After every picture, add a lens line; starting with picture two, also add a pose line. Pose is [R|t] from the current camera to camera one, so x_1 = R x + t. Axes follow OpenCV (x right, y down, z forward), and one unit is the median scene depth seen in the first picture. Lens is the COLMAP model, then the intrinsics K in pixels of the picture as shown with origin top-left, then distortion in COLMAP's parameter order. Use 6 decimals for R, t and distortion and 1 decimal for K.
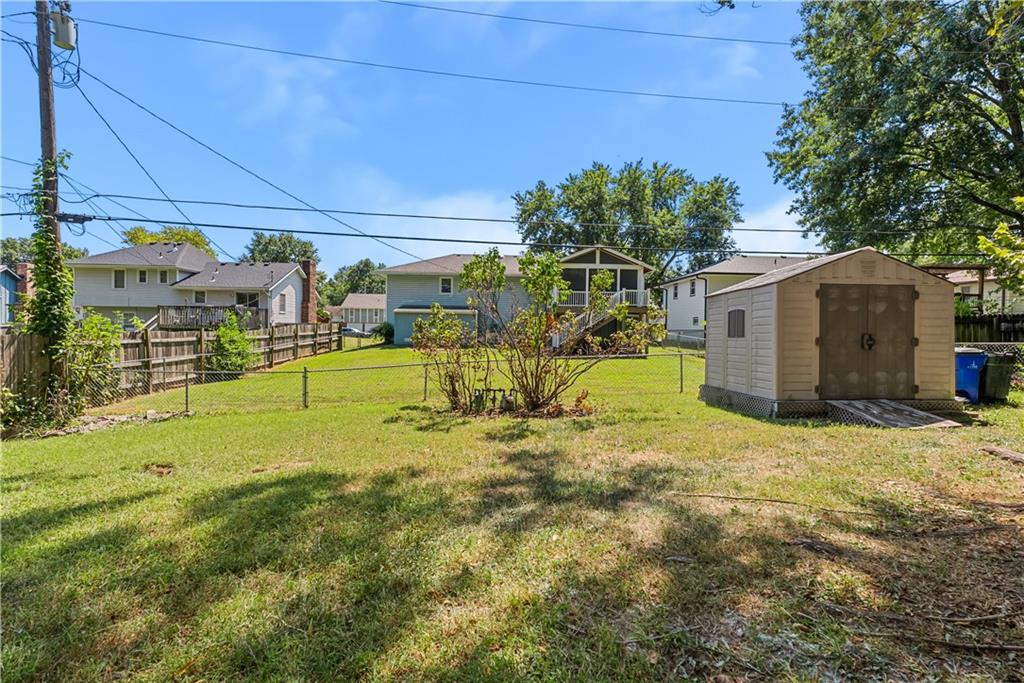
lens RADIAL K [[450.7, 0, 512.0], [0, 450.7, 341.5], [0, 0, 1]] dist [-0.001473, -0.000238]
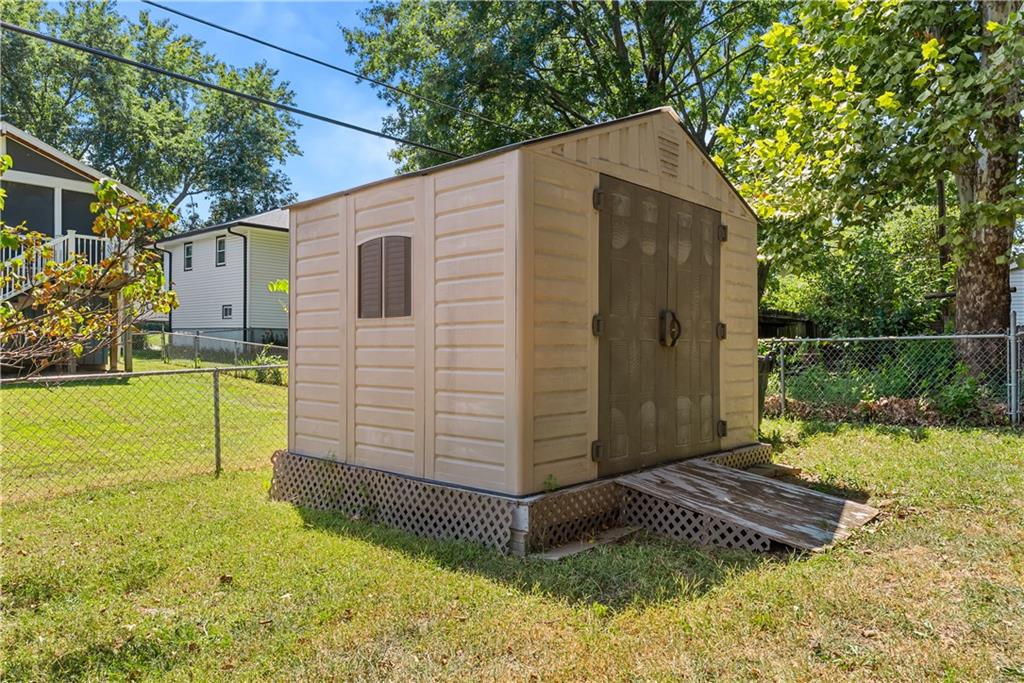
lens RADIAL K [[692.3, 0, 514.9], [0, 692.3, 364.8], [0, 0, 1]] dist [-0.003945, -0.001681]
pose [[0.702653, -0.019405, 0.711268, 0.069063], [0.006499, 0.999761, 0.020856, 0.006542], [-0.711503, -0.010032, 0.702611, 0.204754]]
